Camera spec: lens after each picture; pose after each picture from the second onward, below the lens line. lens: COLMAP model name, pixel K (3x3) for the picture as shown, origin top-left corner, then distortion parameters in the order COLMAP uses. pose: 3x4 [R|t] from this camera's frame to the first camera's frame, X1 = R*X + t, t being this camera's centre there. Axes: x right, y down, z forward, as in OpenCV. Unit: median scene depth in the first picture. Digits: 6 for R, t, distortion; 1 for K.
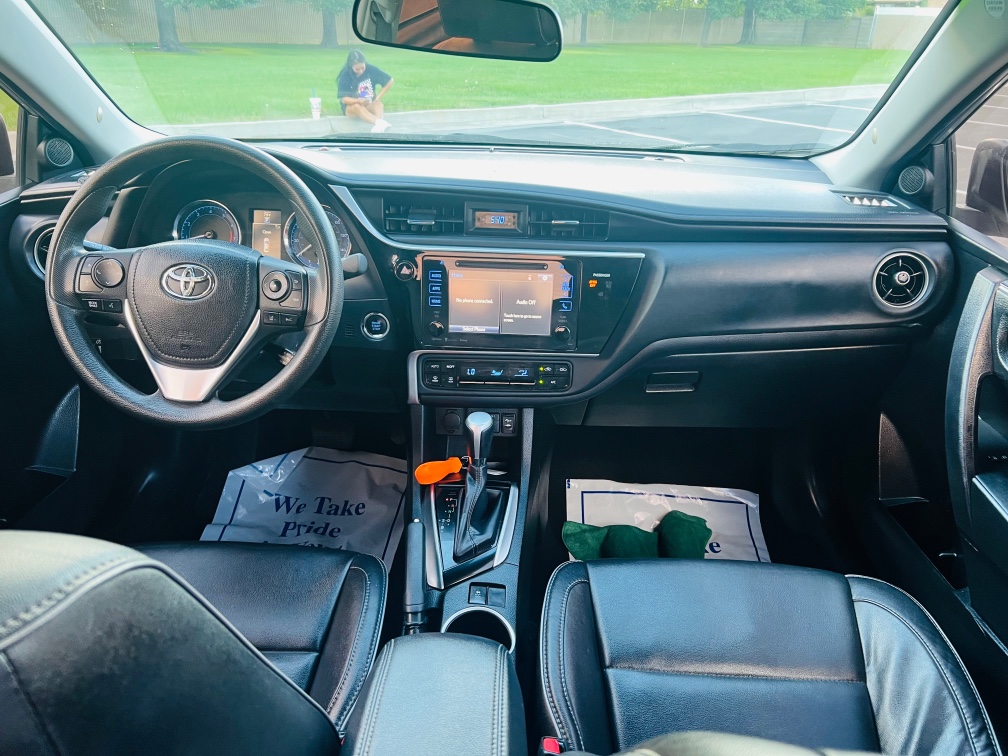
lens RADIAL K [[757.2, 0, 501.2], [0, 757.2, 392.9], [0, 0, 1]] dist [0.023118, -0.030810]
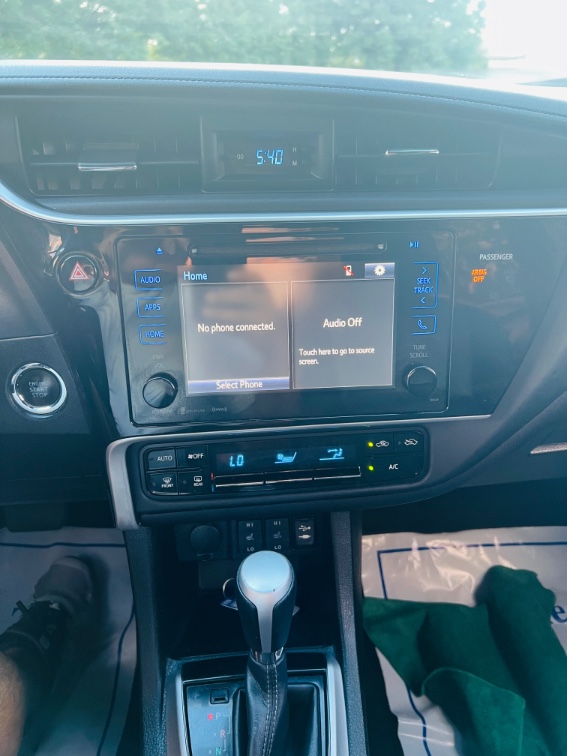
lens RADIAL K [[568.4, 0, 283.5], [0, 568.4, 378.0], [0, 0, 1]] dist [0.076186, -0.109141]
pose [[0.992452, -0.079488, 0.093383, -0.041359], [0.077942, 0.996755, 0.020090, -0.093493], [-0.094677, -0.012660, 0.995428, 0.631031]]
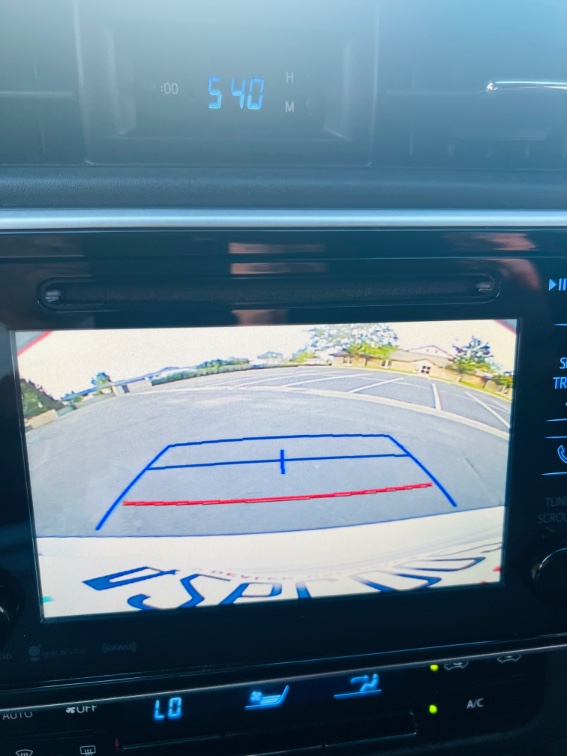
lens RADIAL K [[568.4, 0, 283.5], [0, 568.4, 378.0], [0, 0, 1]] dist [0.076186, -0.109141]
pose [[0.987075, -0.073470, 0.142423, -0.021275], [0.075967, 0.997036, -0.012162, -0.139942], [-0.141107, 0.022824, 0.989731, 0.829693]]
